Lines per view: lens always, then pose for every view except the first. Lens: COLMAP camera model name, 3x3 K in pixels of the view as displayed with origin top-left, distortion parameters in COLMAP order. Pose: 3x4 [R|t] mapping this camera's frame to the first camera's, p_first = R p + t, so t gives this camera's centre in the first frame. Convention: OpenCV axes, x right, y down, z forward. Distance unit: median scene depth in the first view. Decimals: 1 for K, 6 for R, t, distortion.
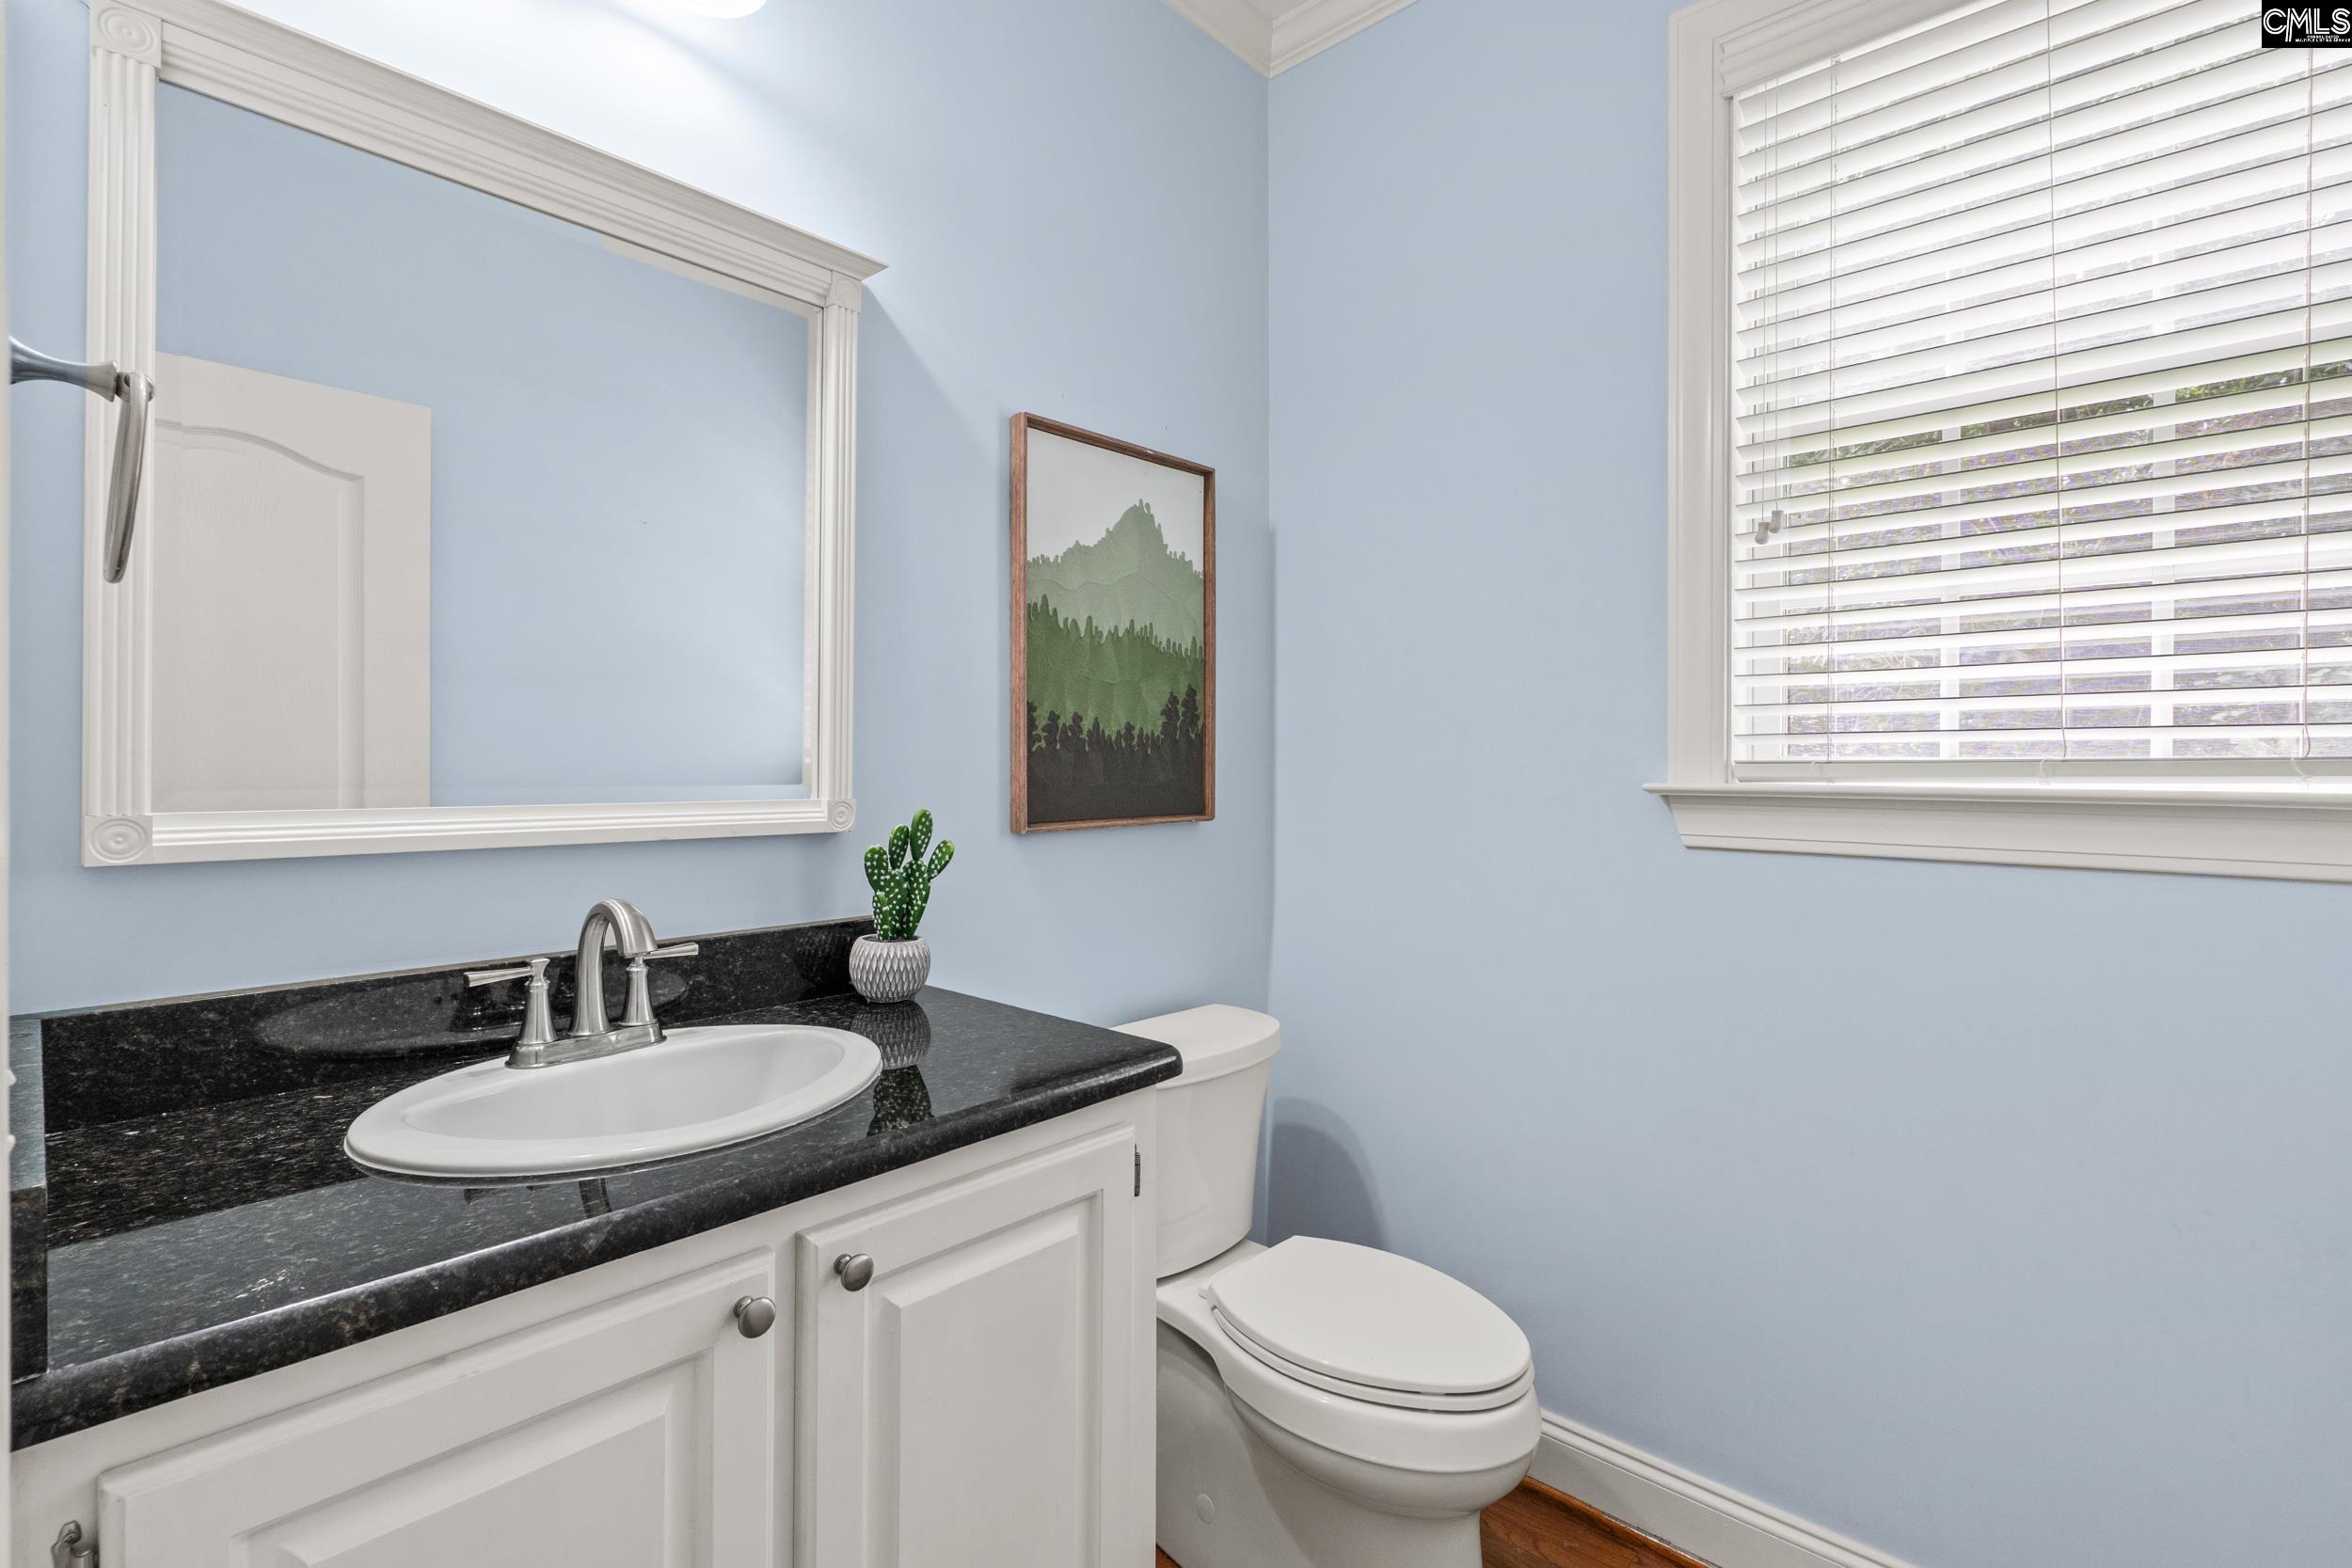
lens RADIAL K [[1081.1, 0, 1166.9], [0, 1081.1, 768.6], [0, 0, 1]] dist [-0.010511, 0.002731]
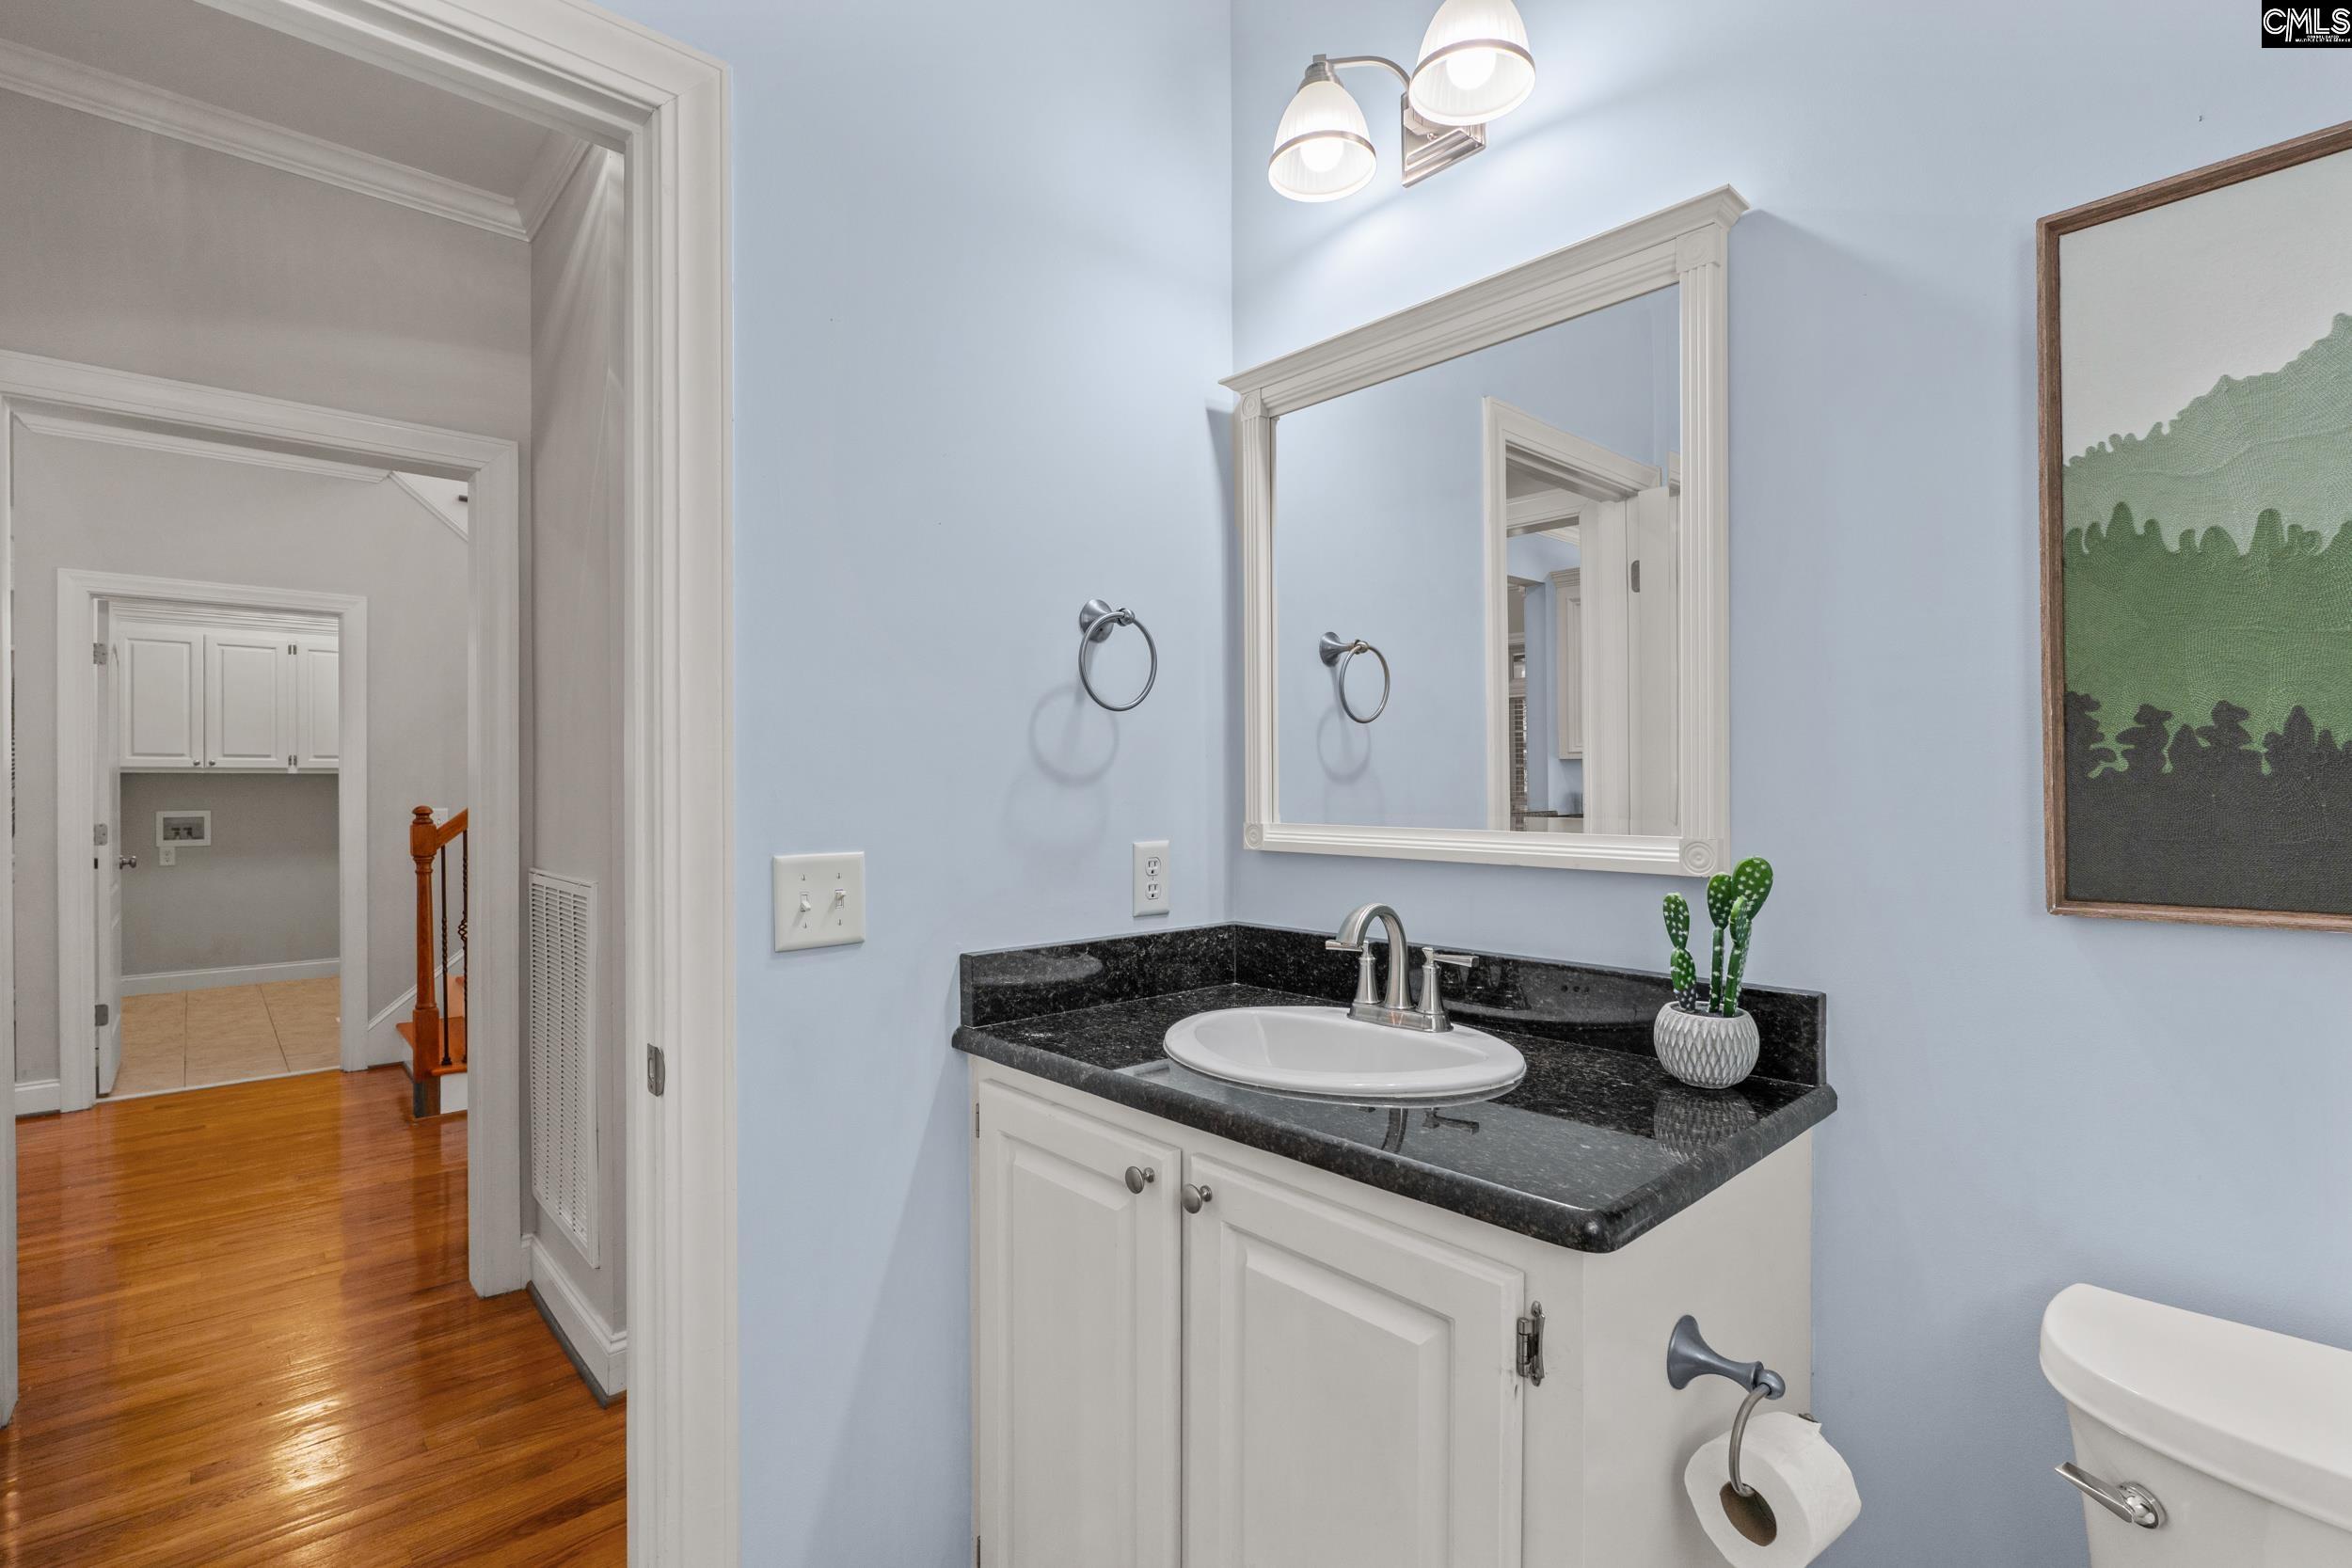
lens RADIAL K [[1081.1, 0, 1169.3], [0, 1081.1, 788.3], [0, 0, 1]] dist [-0.010511, 0.002731]
pose [[-0.085744, -0.006318, -0.996297, 0.729008], [-0.010092, 0.999934, -0.005472, -0.002997], [0.996266, 0.009585, -0.085802, 0.809664]]
